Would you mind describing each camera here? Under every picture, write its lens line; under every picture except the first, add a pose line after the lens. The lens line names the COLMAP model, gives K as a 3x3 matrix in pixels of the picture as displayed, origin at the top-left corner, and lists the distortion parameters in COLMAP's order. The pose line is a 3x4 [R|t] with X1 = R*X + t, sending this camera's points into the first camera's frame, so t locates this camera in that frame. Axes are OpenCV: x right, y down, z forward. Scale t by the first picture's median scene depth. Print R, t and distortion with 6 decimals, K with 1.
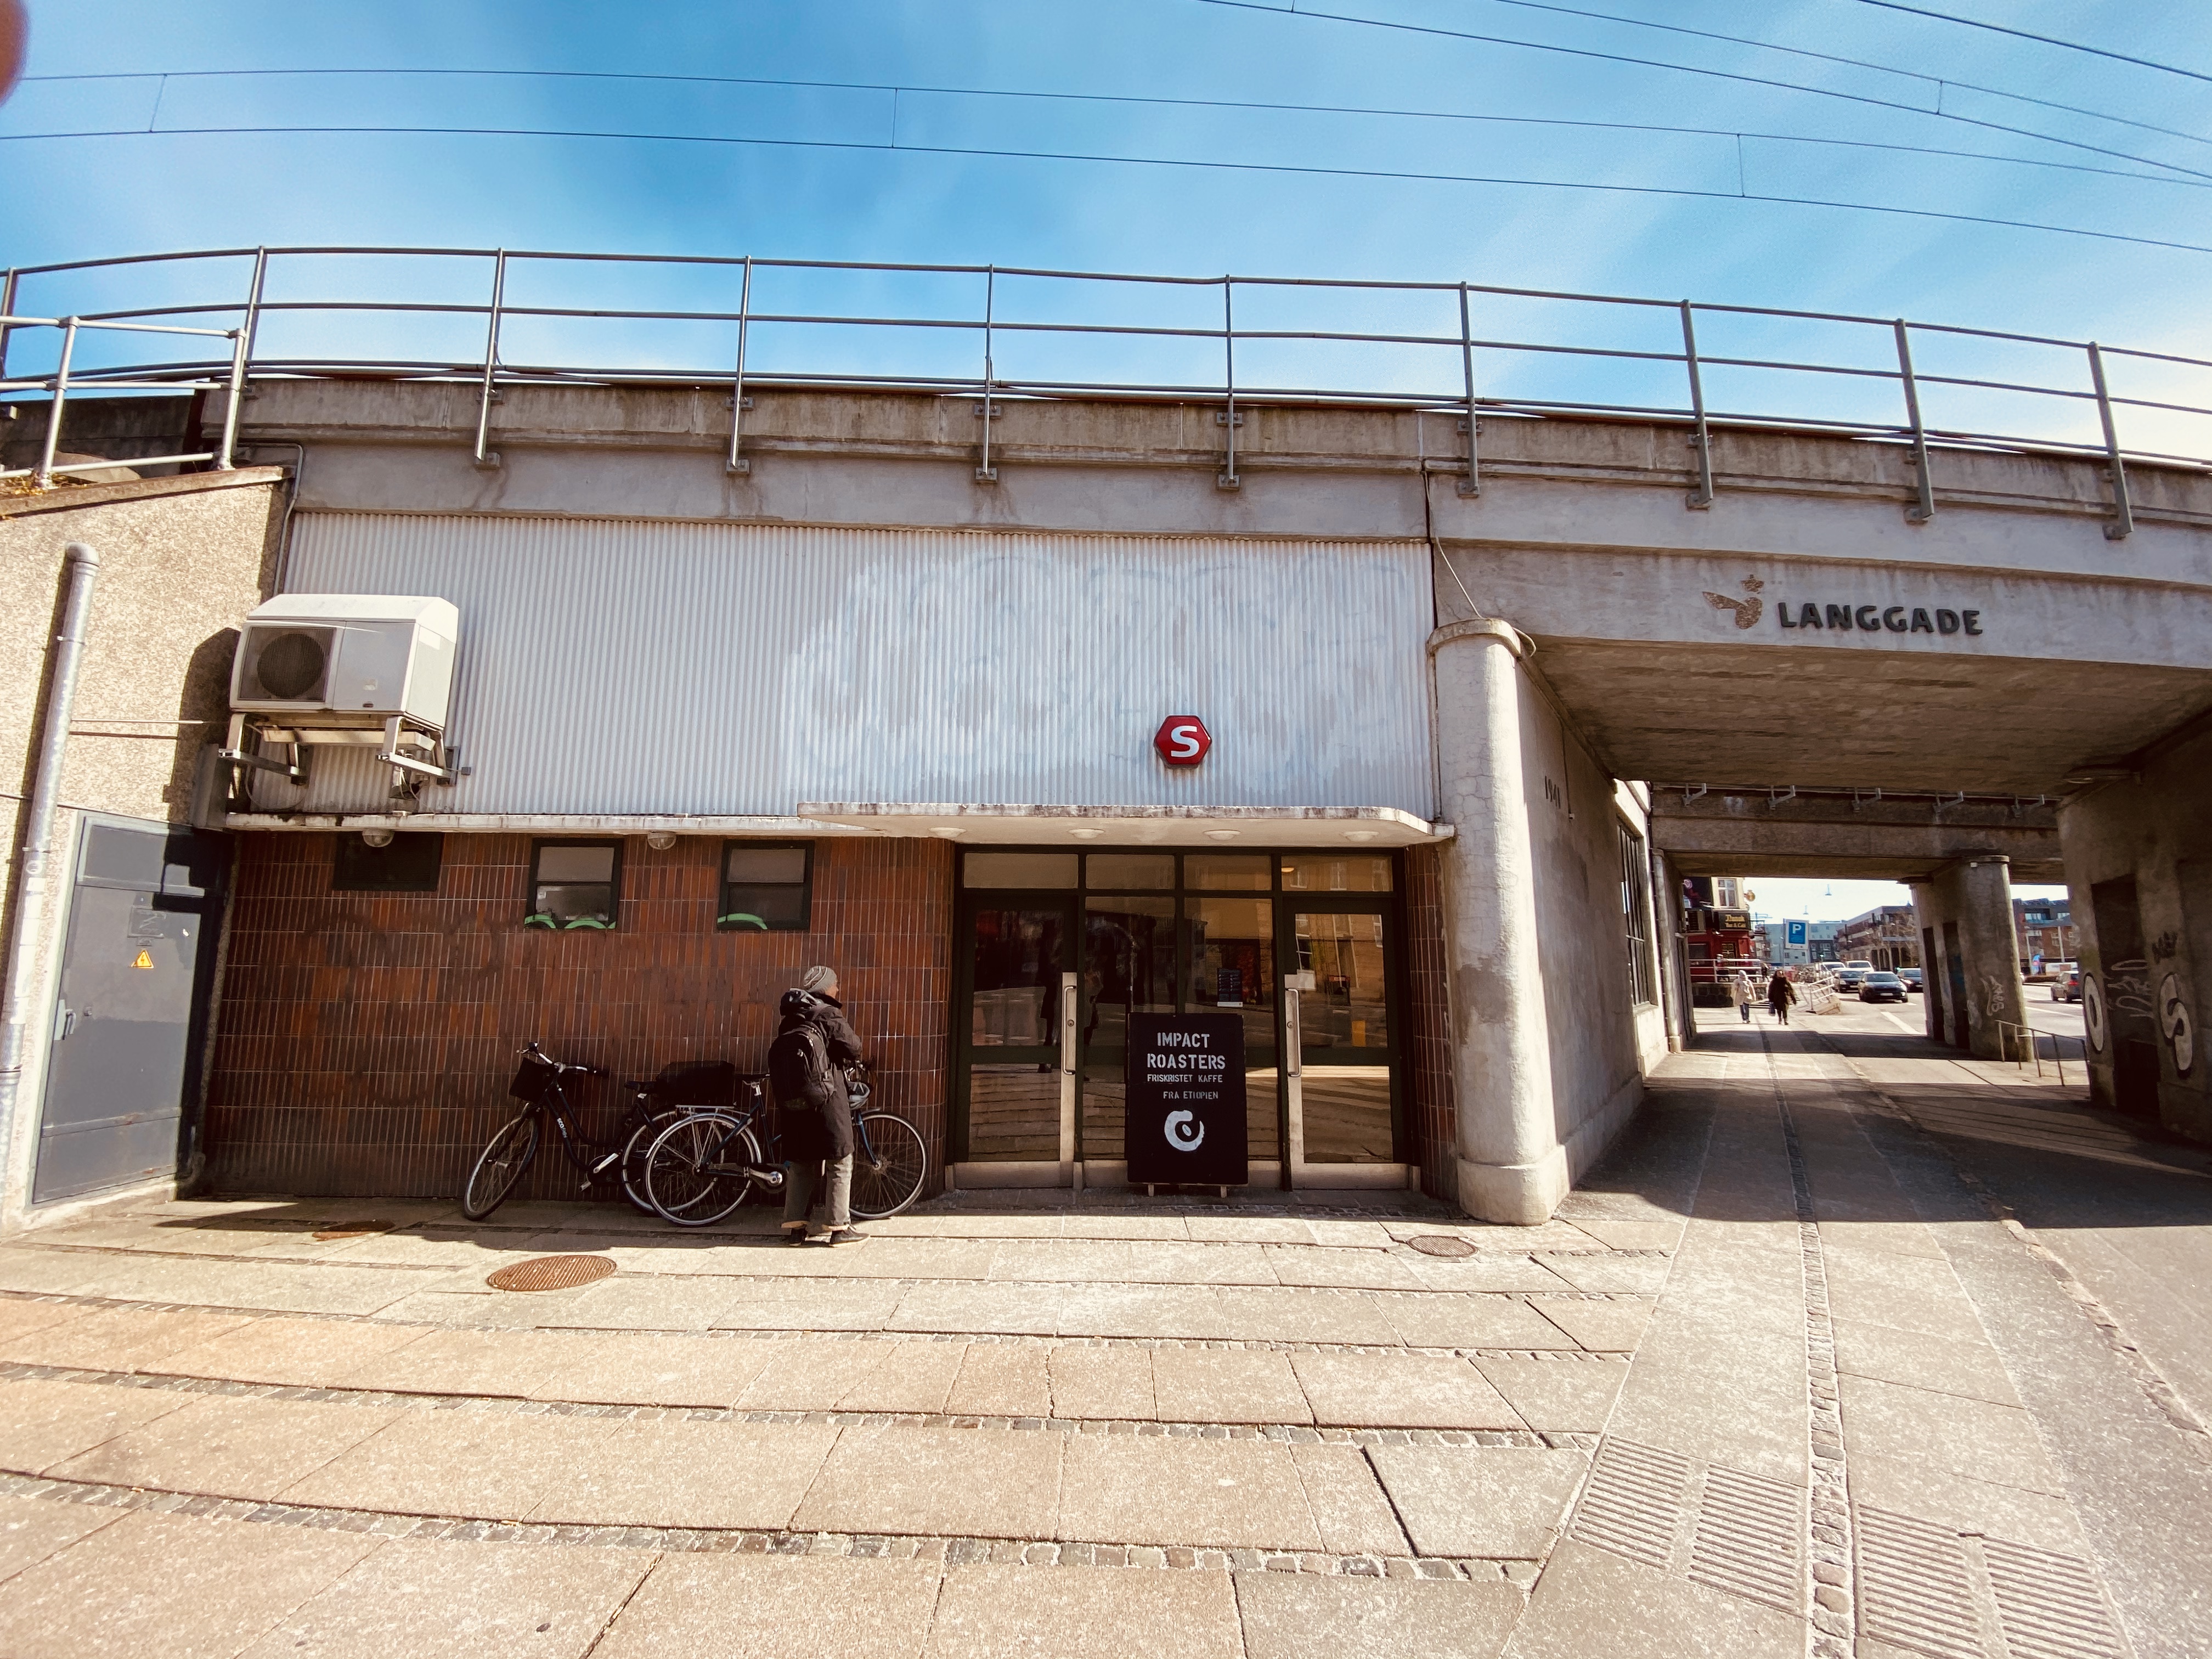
lens RADIAL K [[898.1, 0, 1099.1], [0, 898.1, 833.6], [0, 0, 1]] dist [0.011522, -0.017148]
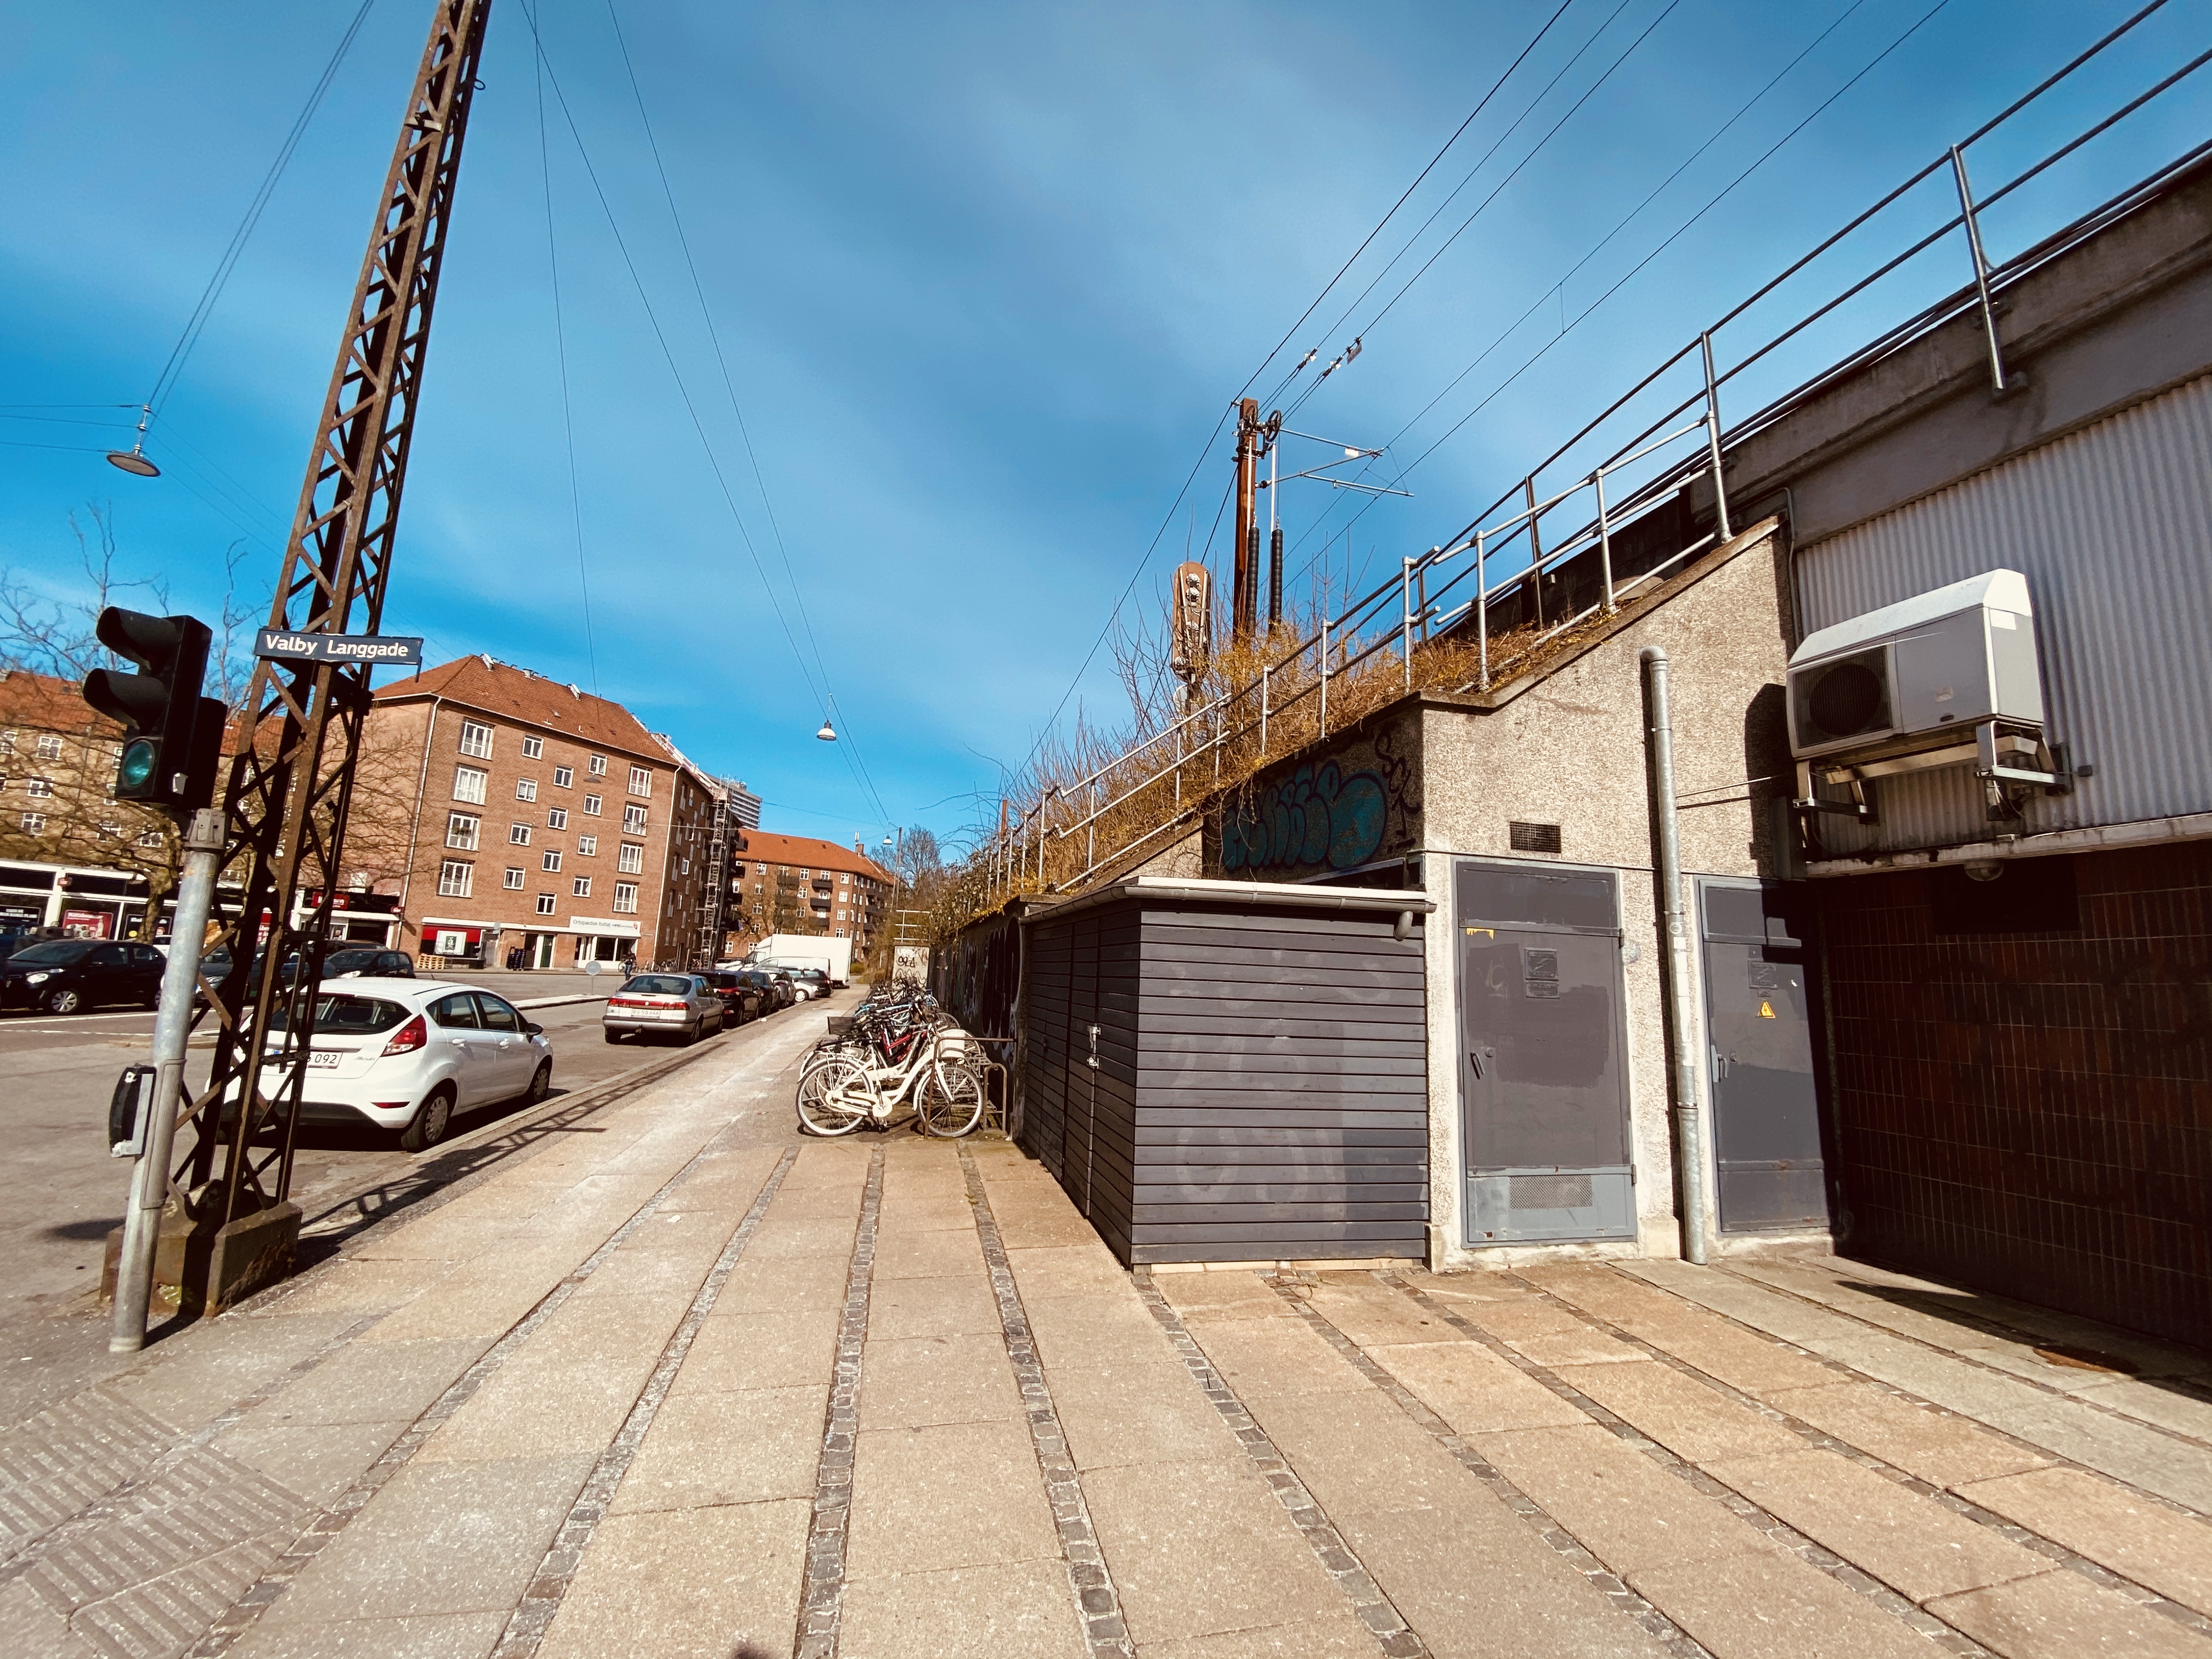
lens RADIAL K [[898.1, 0, 1099.1], [0, 898.1, 833.6], [0, 0, 1]] dist [0.011522, -0.017148]
pose [[0.216245, -0.149828, -0.964774, -0.170527], [0.105221, 0.985976, -0.129536, -0.007763], [0.970653, -0.073503, 0.228977, 0.006225]]
